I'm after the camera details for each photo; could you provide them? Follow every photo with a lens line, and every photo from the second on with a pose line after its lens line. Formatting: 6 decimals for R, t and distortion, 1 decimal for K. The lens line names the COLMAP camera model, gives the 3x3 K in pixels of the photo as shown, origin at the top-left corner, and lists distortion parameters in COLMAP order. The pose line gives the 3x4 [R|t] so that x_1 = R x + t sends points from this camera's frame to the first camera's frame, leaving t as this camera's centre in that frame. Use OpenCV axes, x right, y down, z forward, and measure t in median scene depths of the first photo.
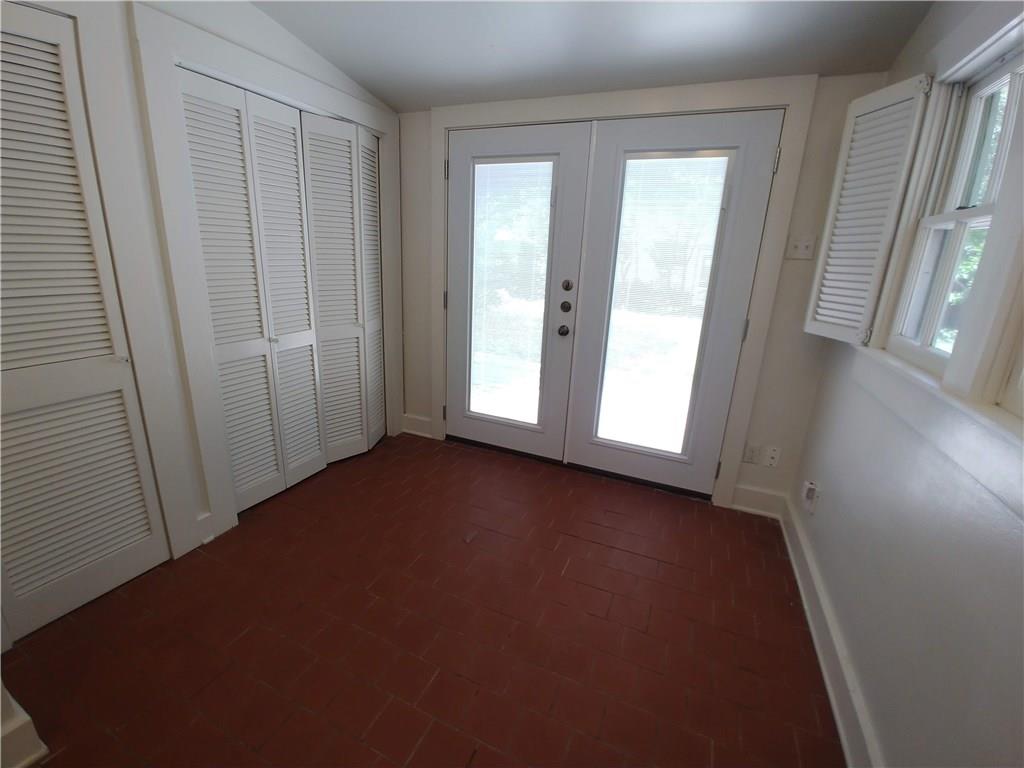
lens RADIAL K [[459.8, 0, 507.6], [0, 459.8, 387.9], [0, 0, 1]] dist [-0.013107, 0.000169]
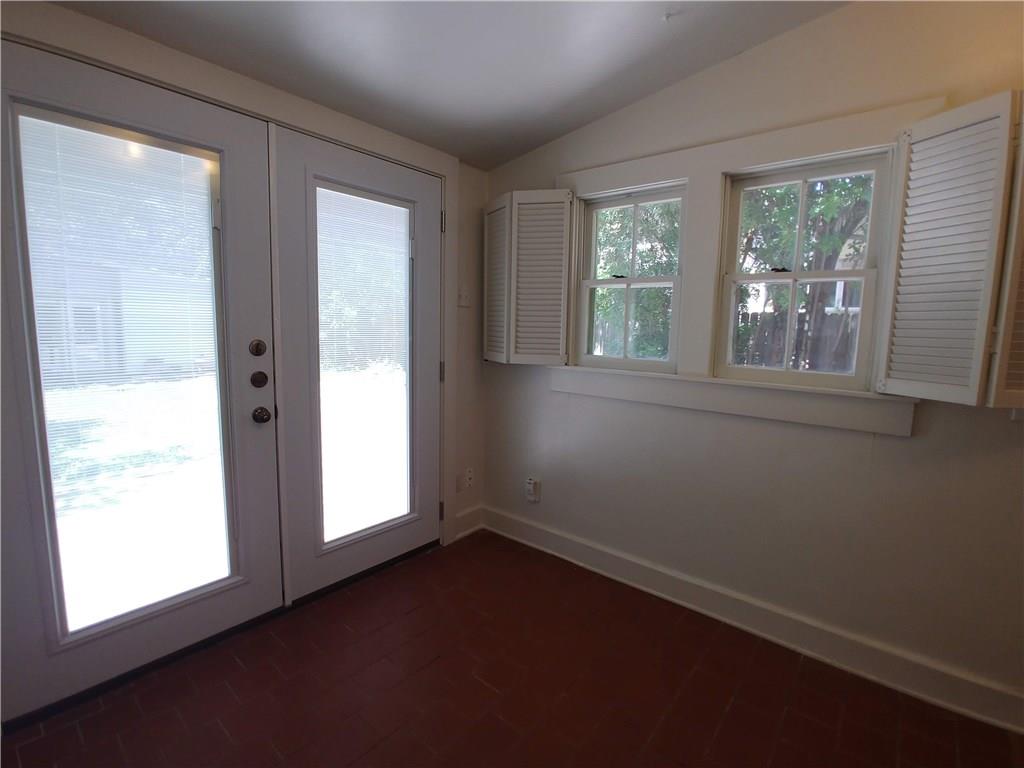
lens RADIAL K [[475.1, 0, 498.3], [0, 475.1, 383.9], [0, 0, 1]] dist [-0.025569, 0.000290]
pose [[0.279261, -0.160088, 0.946776, -0.471221], [0.263207, 0.961000, 0.084858, -0.152206], [-0.923437, 0.225500, 0.310506, 0.521629]]
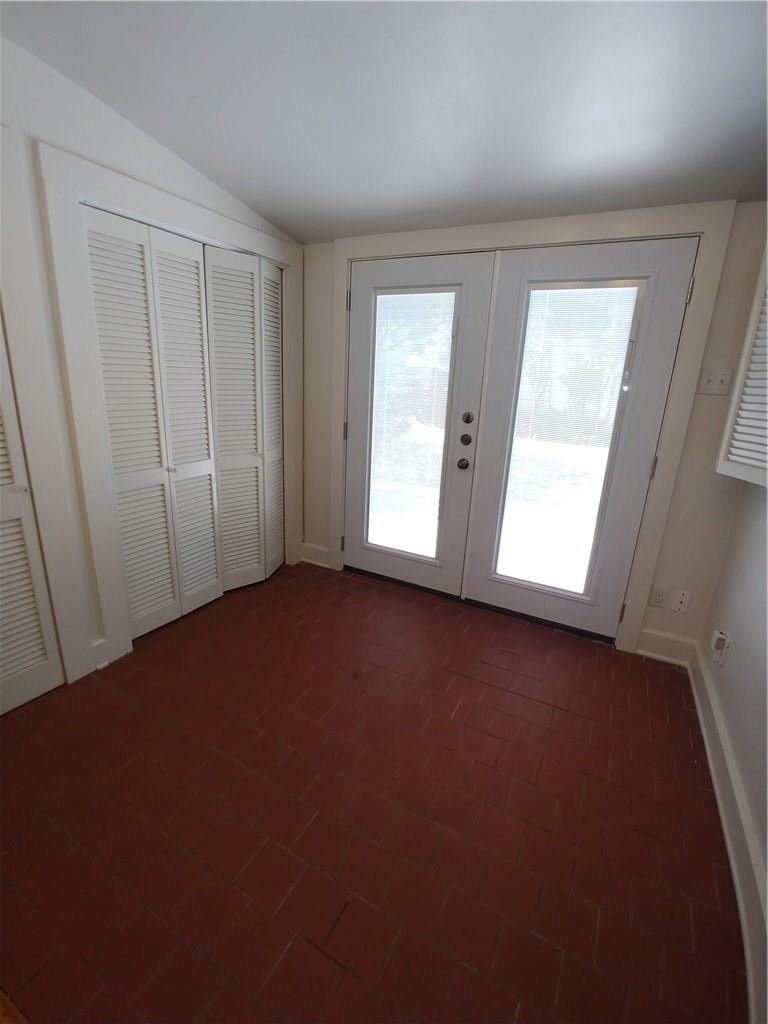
lens RADIAL K [[459.8, 0, 388.1], [0, 459.8, 509.2], [0, 0, 1]] dist [-0.013107, 0.000169]
pose [[0.997765, 0.023283, -0.062629, 0.028512], [-0.023869, 0.999678, -0.008626, -0.017491], [0.062408, 0.010101, 0.998000, 0.015690]]
